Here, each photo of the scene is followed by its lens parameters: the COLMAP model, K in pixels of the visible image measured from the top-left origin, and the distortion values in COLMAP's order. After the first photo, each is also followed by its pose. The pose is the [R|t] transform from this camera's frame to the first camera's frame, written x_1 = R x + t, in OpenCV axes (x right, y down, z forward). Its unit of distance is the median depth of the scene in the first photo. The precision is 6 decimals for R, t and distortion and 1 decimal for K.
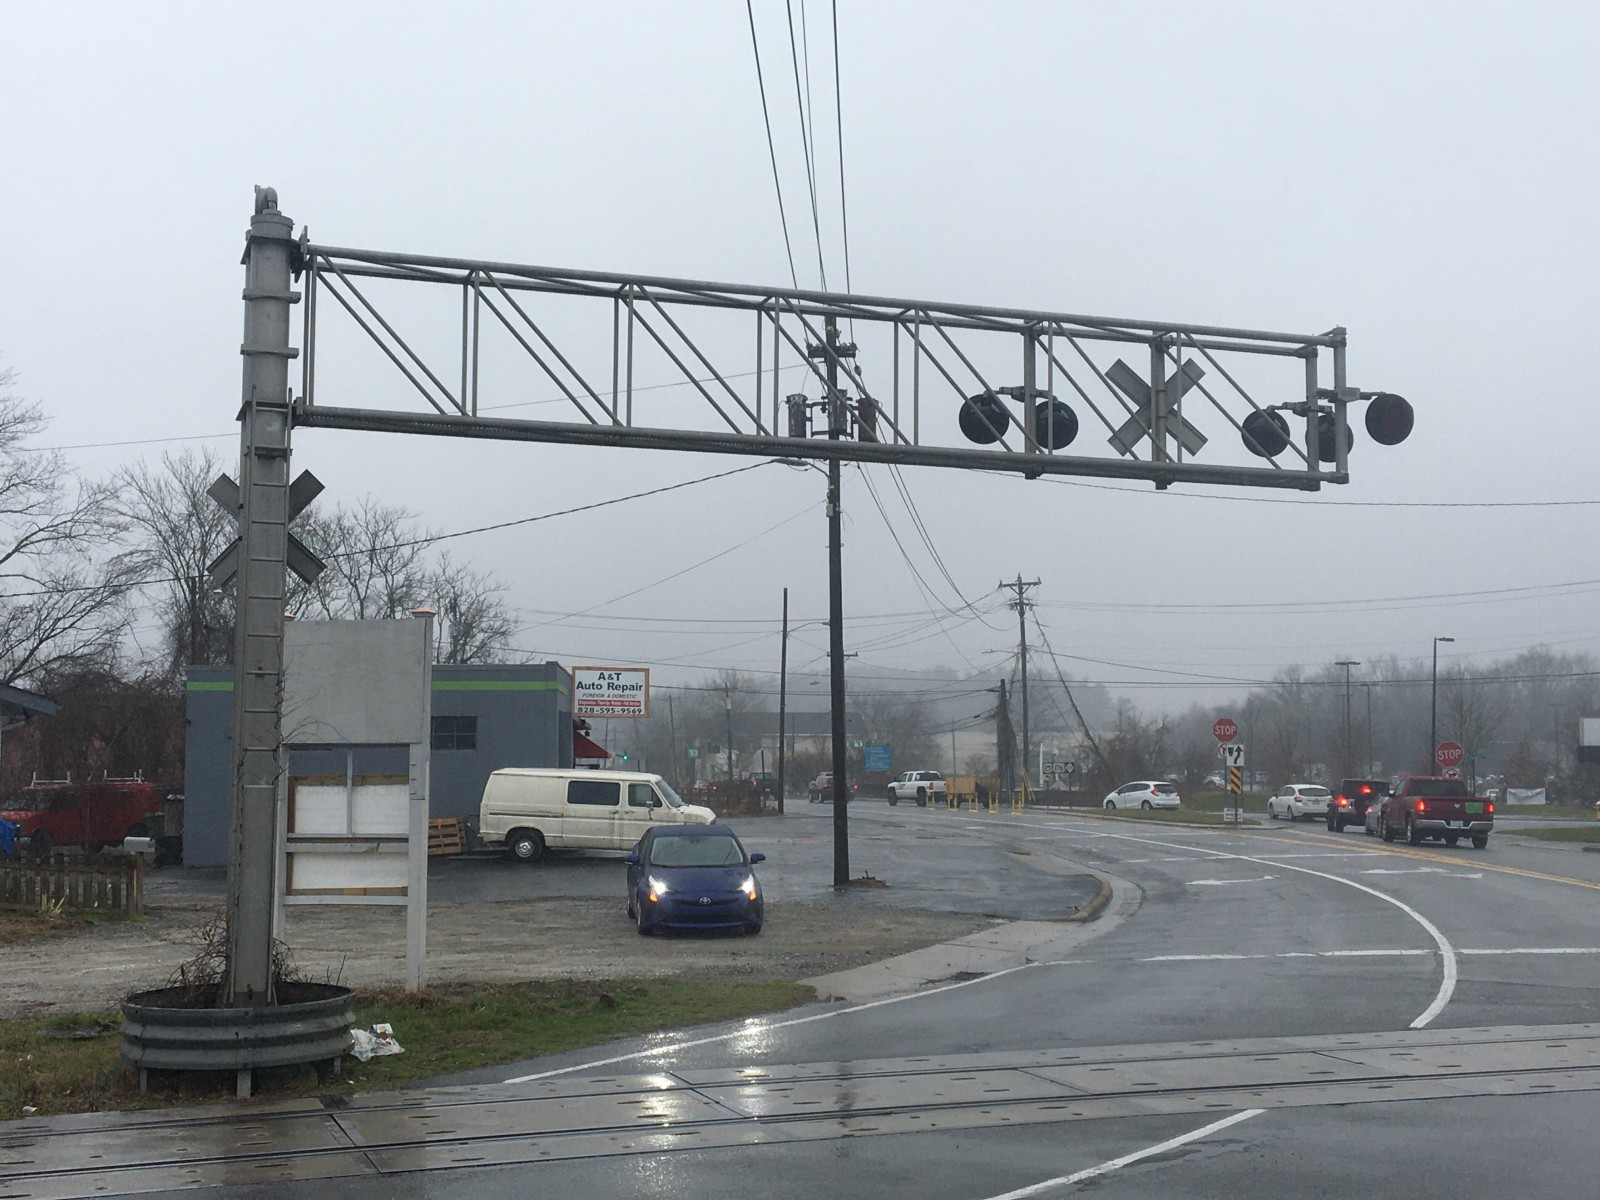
lens RADIAL K [[2116.8, 0, 800.0], [0, 2116.8, 600.0], [0, 0, 1]] dist [0.102362, -0.000587]
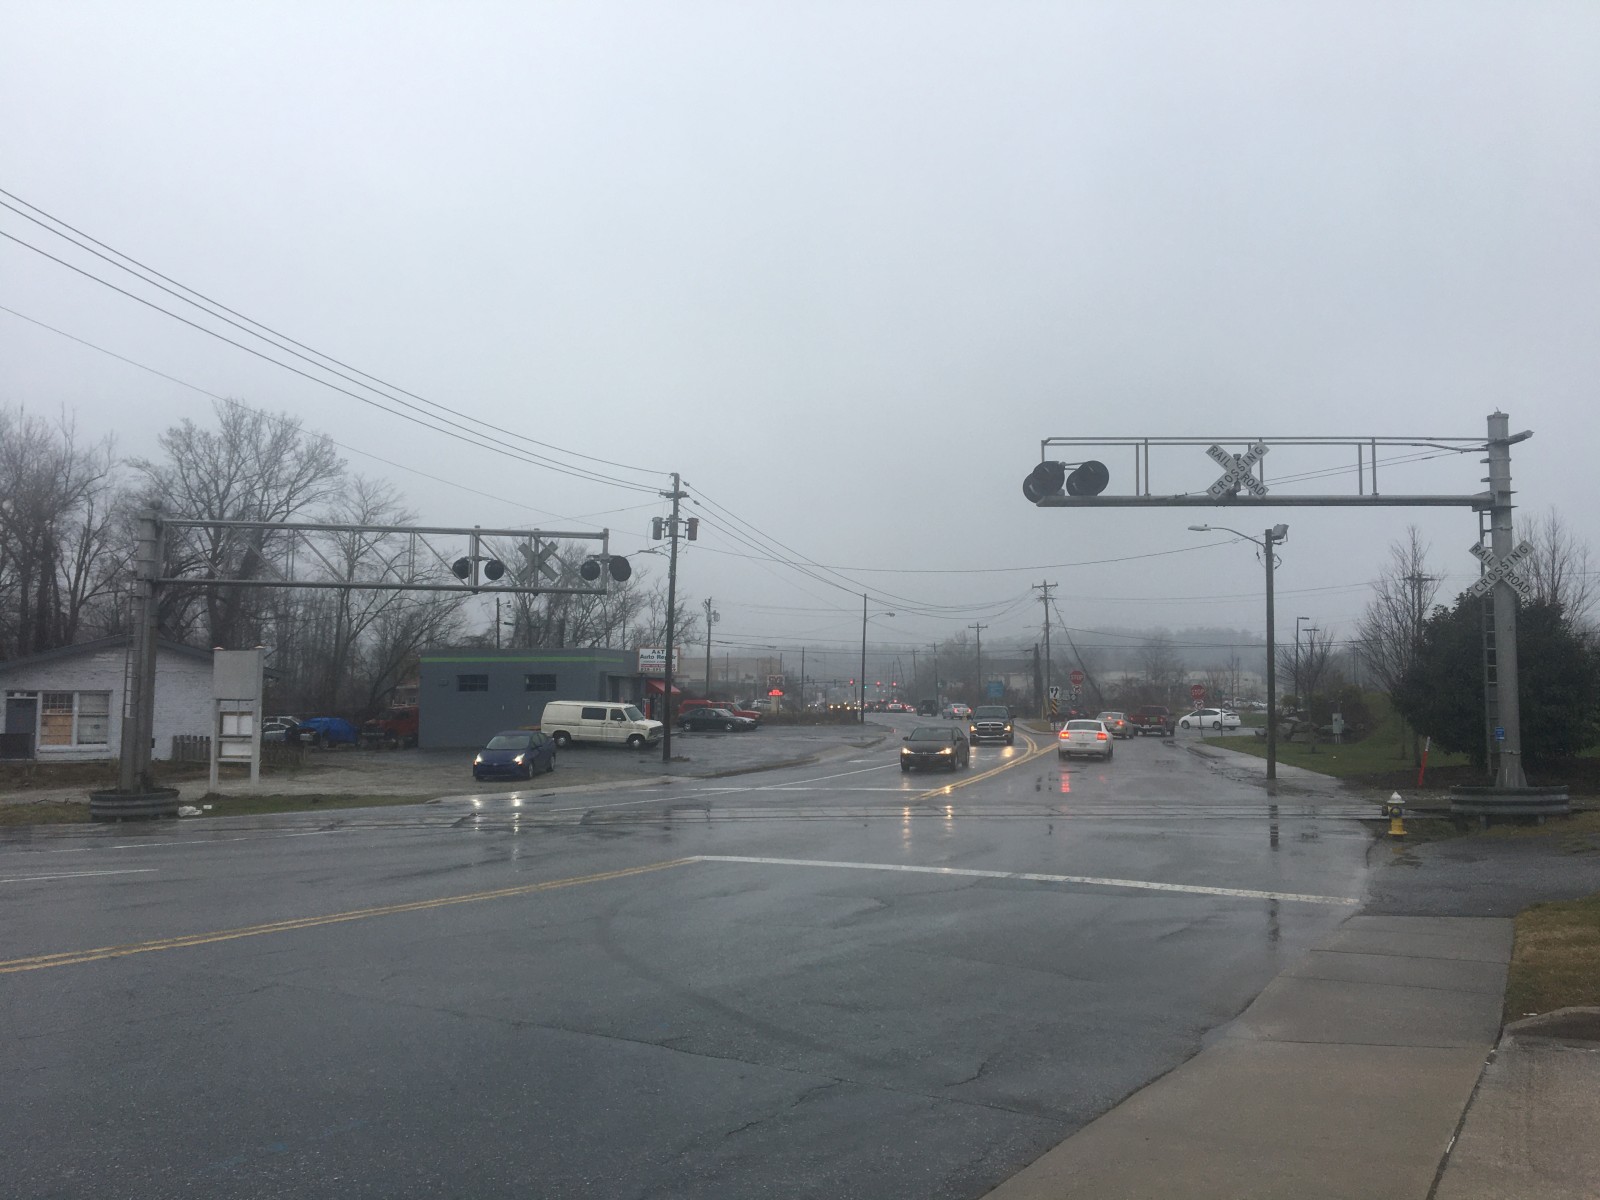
lens RADIAL K [[1340.1, 0, 765.9], [0, 1340.1, 593.4], [0, 0, 1]] dist [0.105400, -0.144805]
pose [[0.975237, -0.012189, -0.220825, 0.753492], [0.013524, 0.999898, 0.004537, -0.057735], [0.220747, -0.007412, 0.975303, -0.445989]]
